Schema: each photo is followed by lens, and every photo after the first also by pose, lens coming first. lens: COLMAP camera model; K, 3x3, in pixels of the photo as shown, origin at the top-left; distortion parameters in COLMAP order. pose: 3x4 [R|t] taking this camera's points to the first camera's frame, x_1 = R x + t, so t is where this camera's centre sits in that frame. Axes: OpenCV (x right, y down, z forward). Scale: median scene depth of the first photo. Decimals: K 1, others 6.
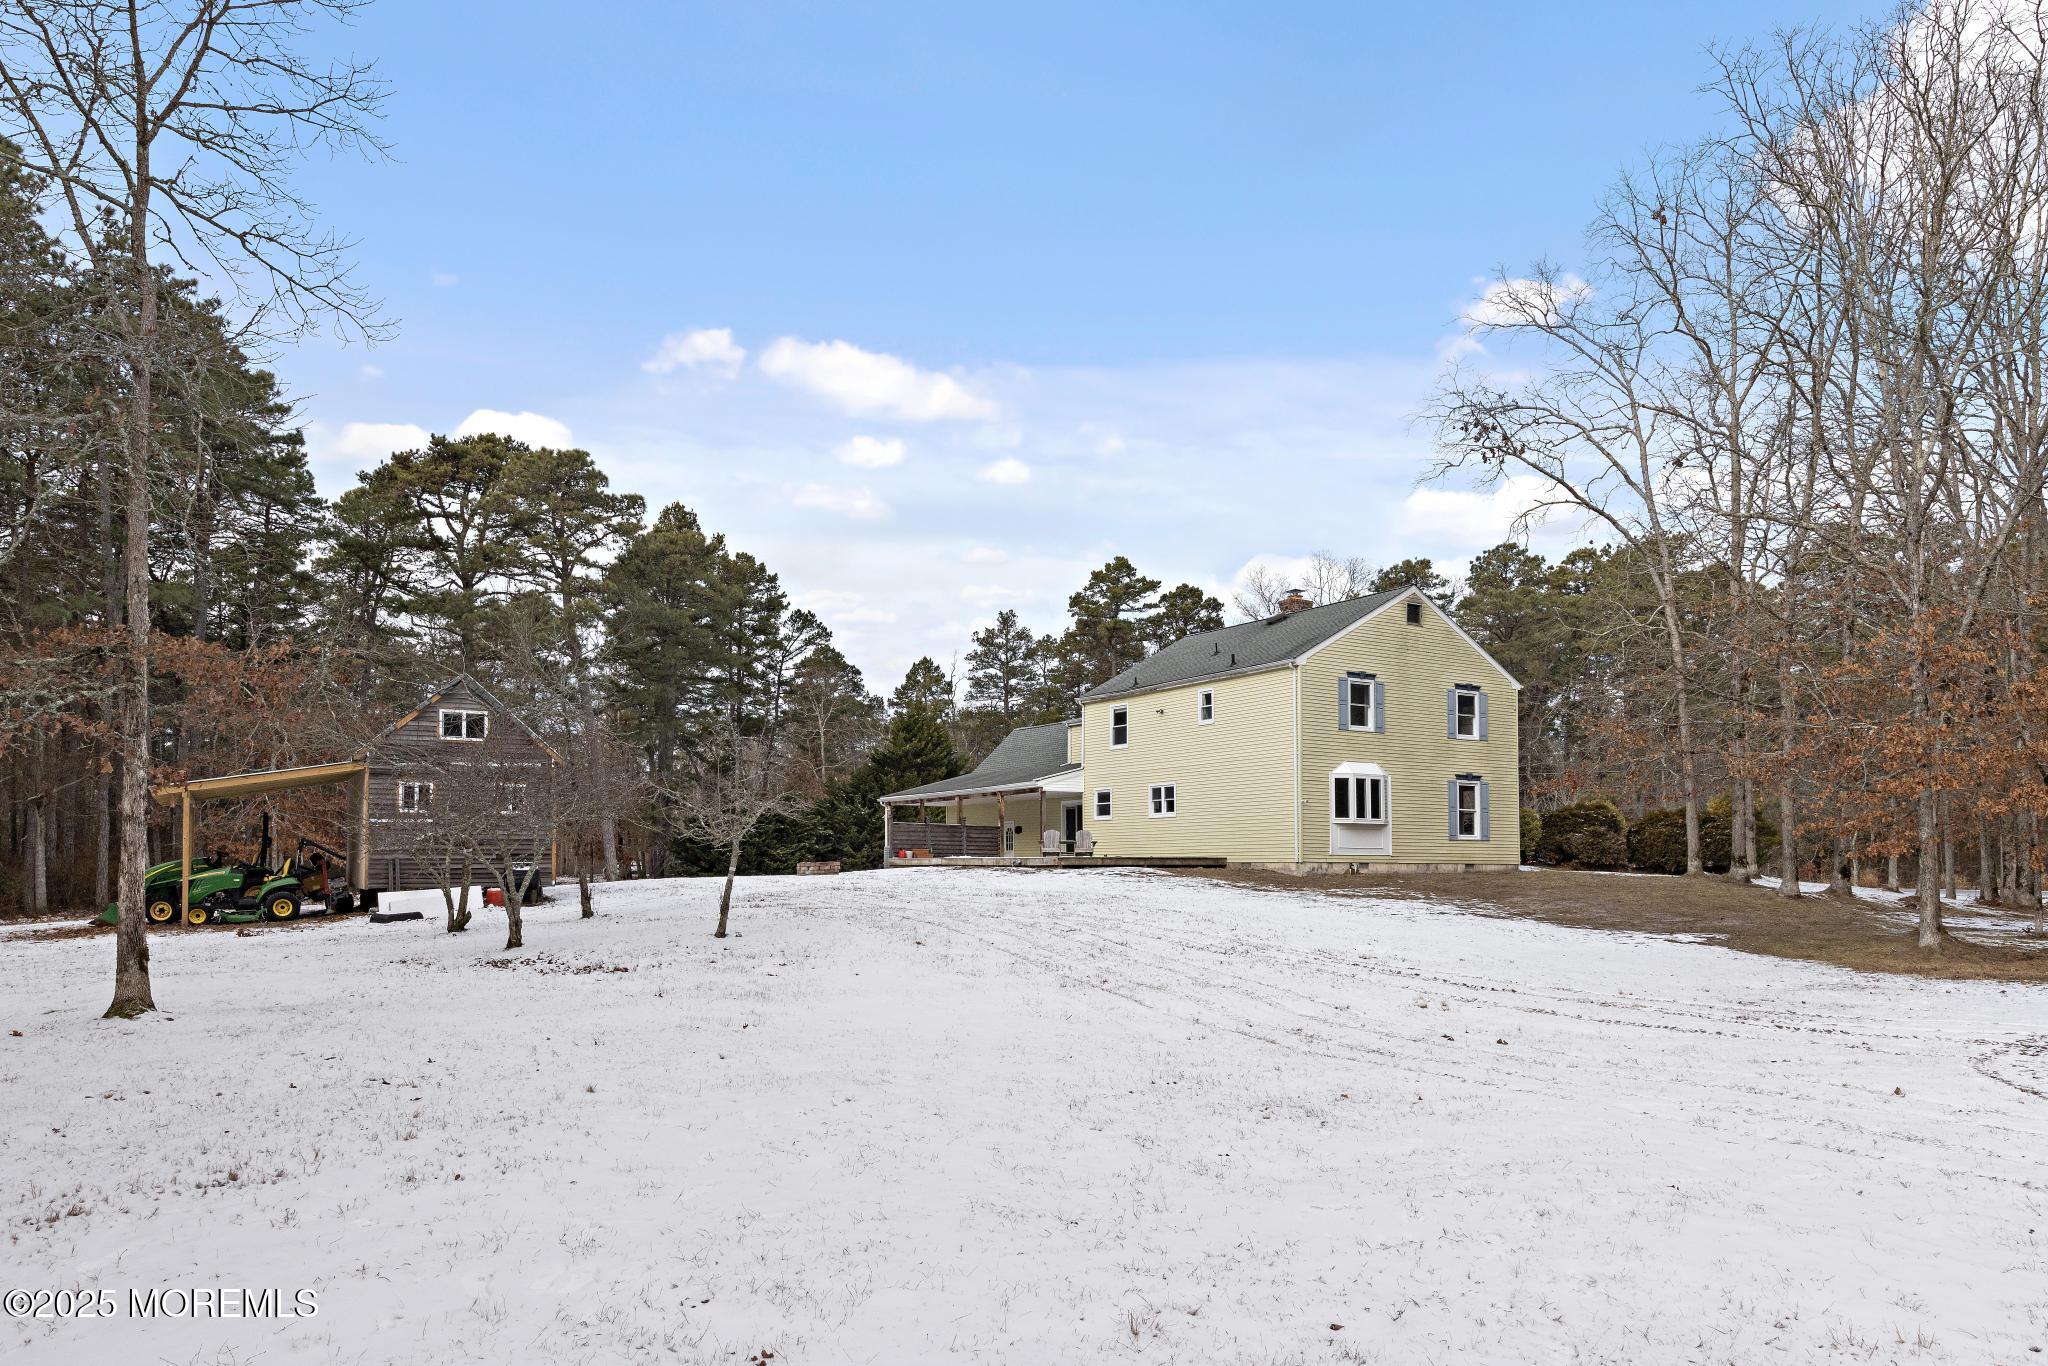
lens RADIAL K [[2838.4, 0, 1024.0], [0, 2838.4, 683.0], [0, 0, 1]] dist [-0.011773, -0.000966]
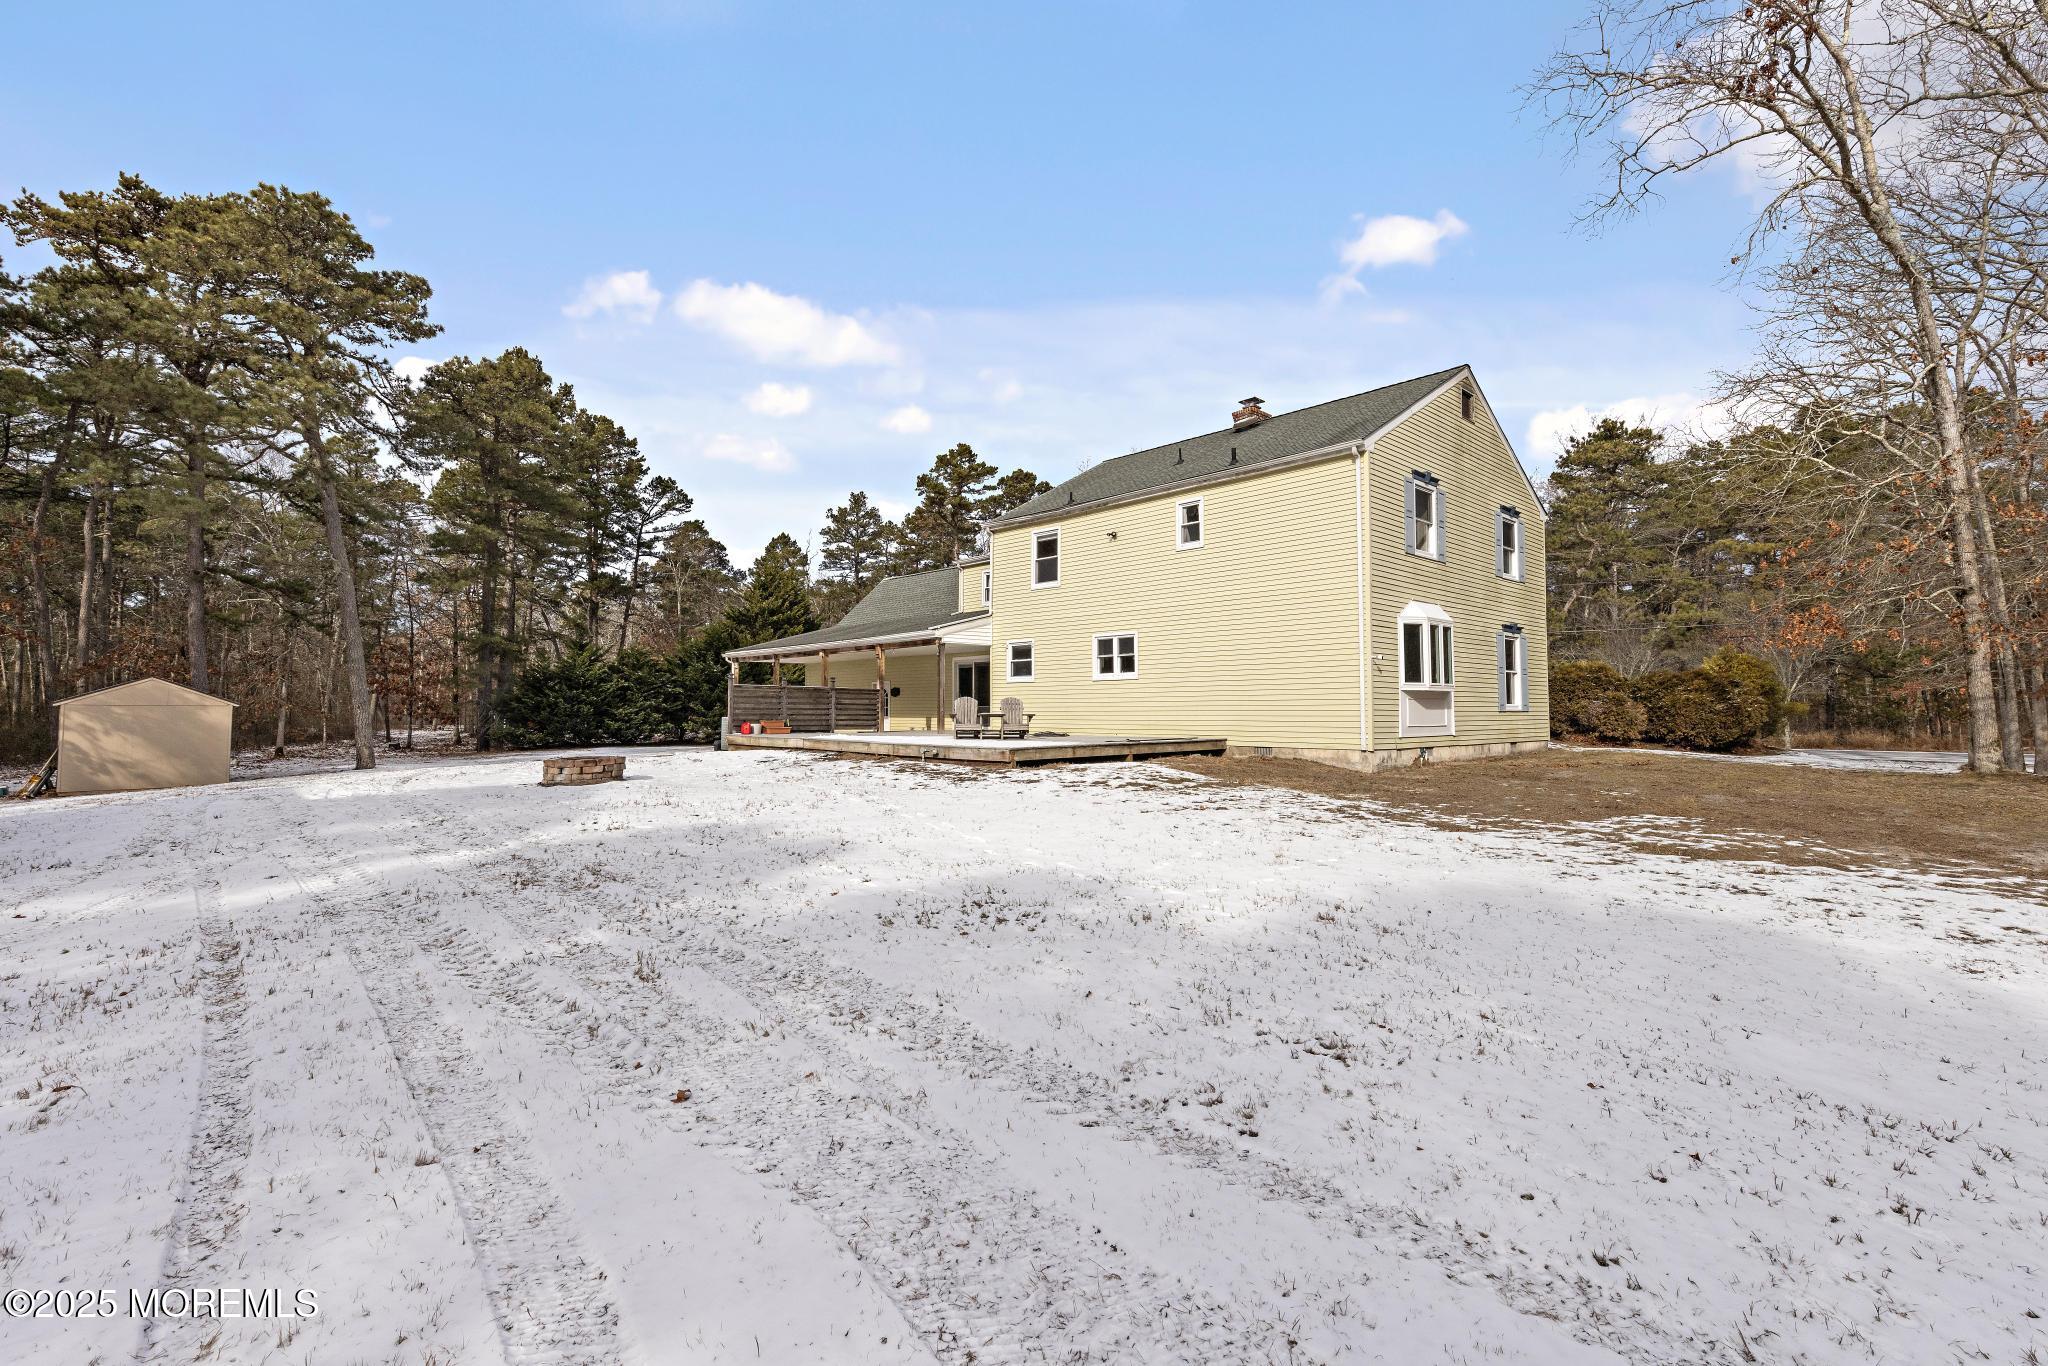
lens RADIAL K [[949.7, 0, 1024.5], [0, 949.7, 634.3], [0, 0, 1]] dist [0.000093, 0.000022]
pose [[0.977297, 0.012162, 0.211523, -0.021860], [-0.014074, 0.999873, 0.007535, 0.029176], [-0.211404, -0.010341, 0.977344, 0.653372]]
